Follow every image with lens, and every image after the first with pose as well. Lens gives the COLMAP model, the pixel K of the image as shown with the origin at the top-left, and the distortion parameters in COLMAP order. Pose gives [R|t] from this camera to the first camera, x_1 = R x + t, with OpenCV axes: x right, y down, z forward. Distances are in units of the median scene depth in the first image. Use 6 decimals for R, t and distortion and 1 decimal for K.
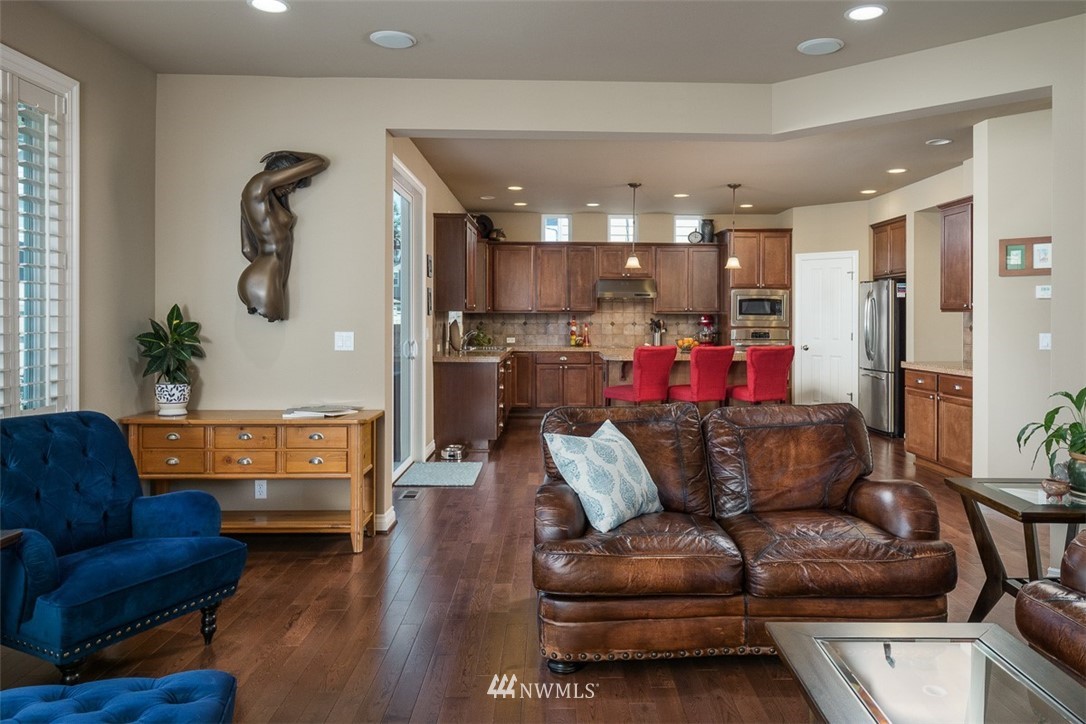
lens RADIAL K [[759.3, 0, 577.5], [0, 759.3, 334.5], [0, 0, 1]] dist [0.009334, -0.007435]
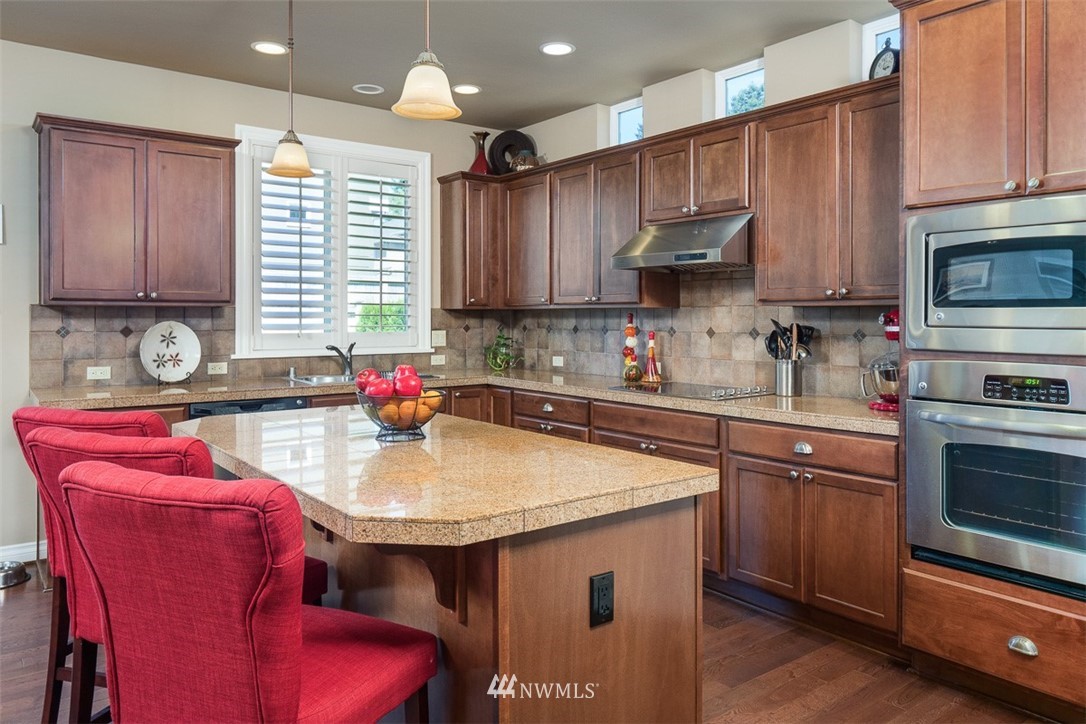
lens RADIAL K [[759.3, 0, 561.7], [0, 759.3, 317.6], [0, 0, 1]] dist [0.009334, -0.007435]
pose [[0.583883, -0.001026, -0.811837, 0.343288], [-0.018538, 0.999722, -0.014597, -0.015107], [0.811626, 0.023573, 0.583701, 0.717404]]
